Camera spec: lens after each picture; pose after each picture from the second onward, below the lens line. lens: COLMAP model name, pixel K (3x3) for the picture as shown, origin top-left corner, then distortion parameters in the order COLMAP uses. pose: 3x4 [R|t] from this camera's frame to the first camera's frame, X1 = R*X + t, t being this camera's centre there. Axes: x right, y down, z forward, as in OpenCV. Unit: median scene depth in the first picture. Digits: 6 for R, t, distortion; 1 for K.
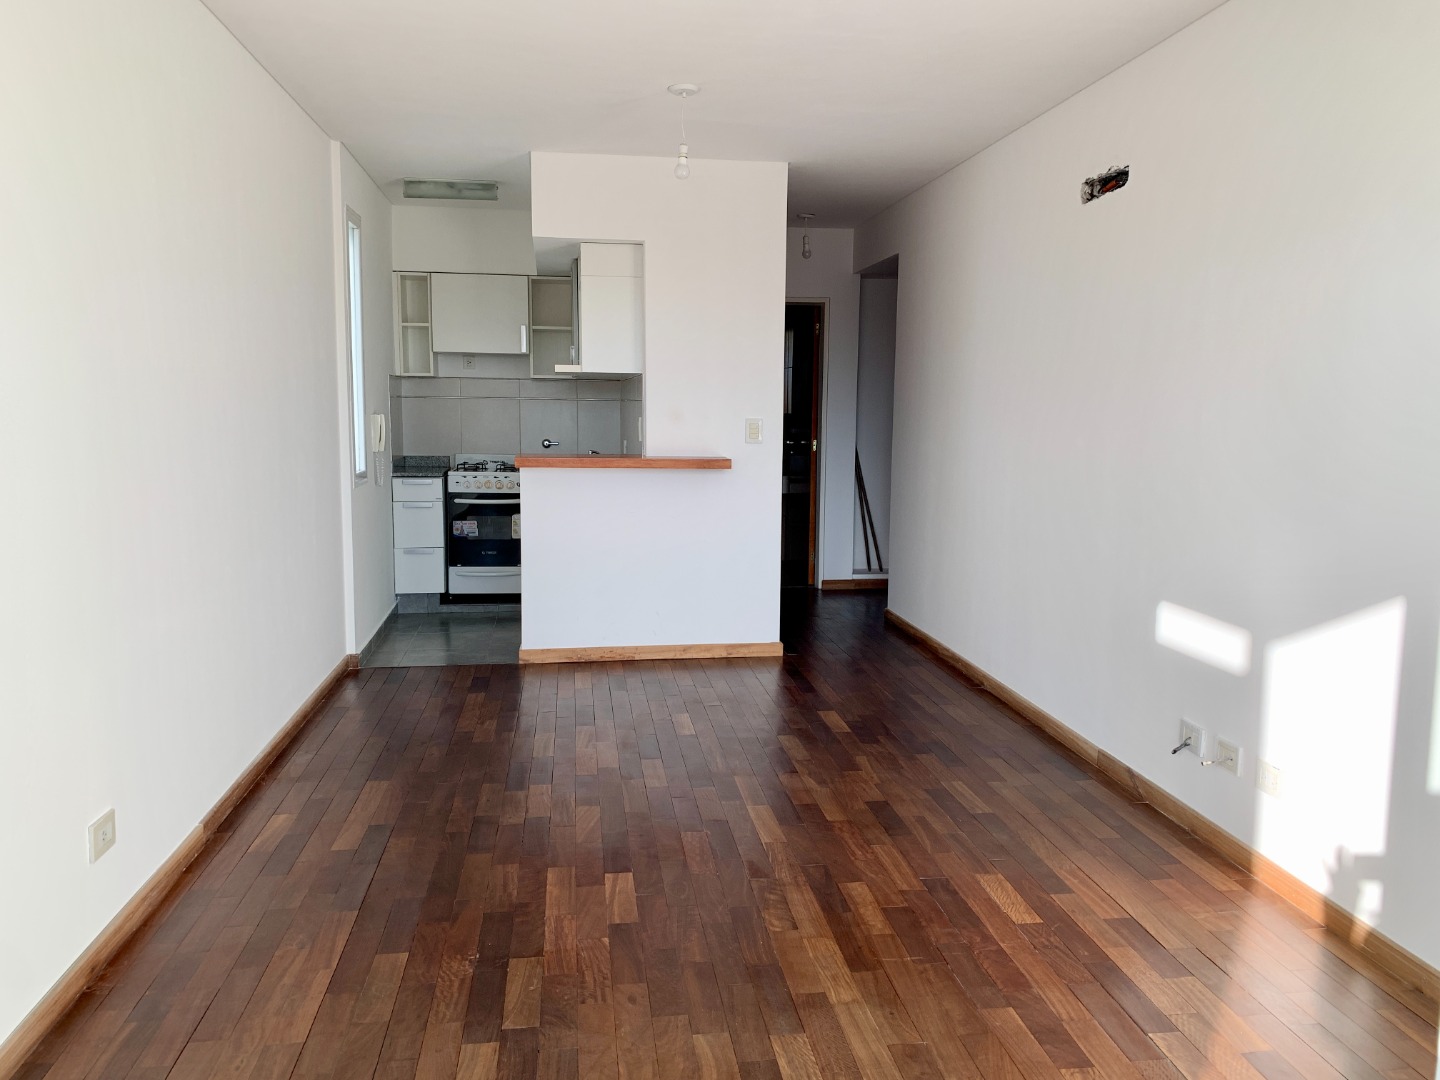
lens RADIAL K [[1089.6, 0, 721.7], [0, 1089.6, 533.1], [0, 0, 1]] dist [0.176891, -0.346862]
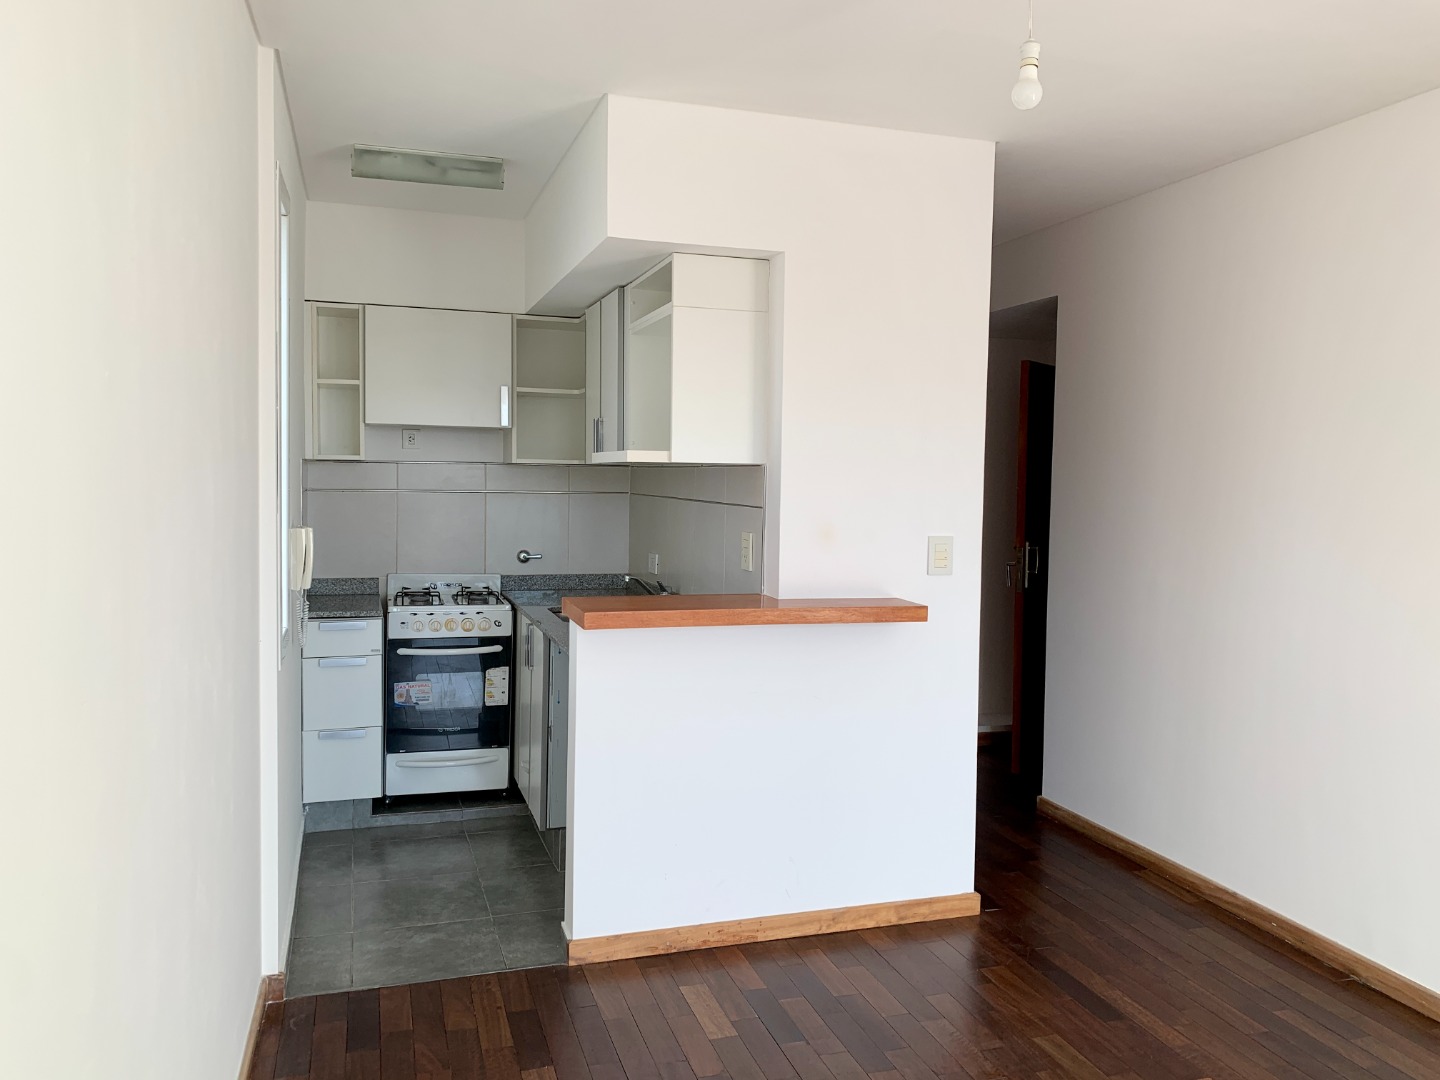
lens RADIAL K [[1084.7, 0, 720.0], [0, 1084.7, 540.0], [0, 0, 1]] dist [0.092333, -0.176320]
pose [[0.986081, -0.000910, 0.166262, -0.165757], [0.010560, 0.998309, -0.057166, -0.057037], [-0.165929, 0.058126, 0.984423, 0.338114]]
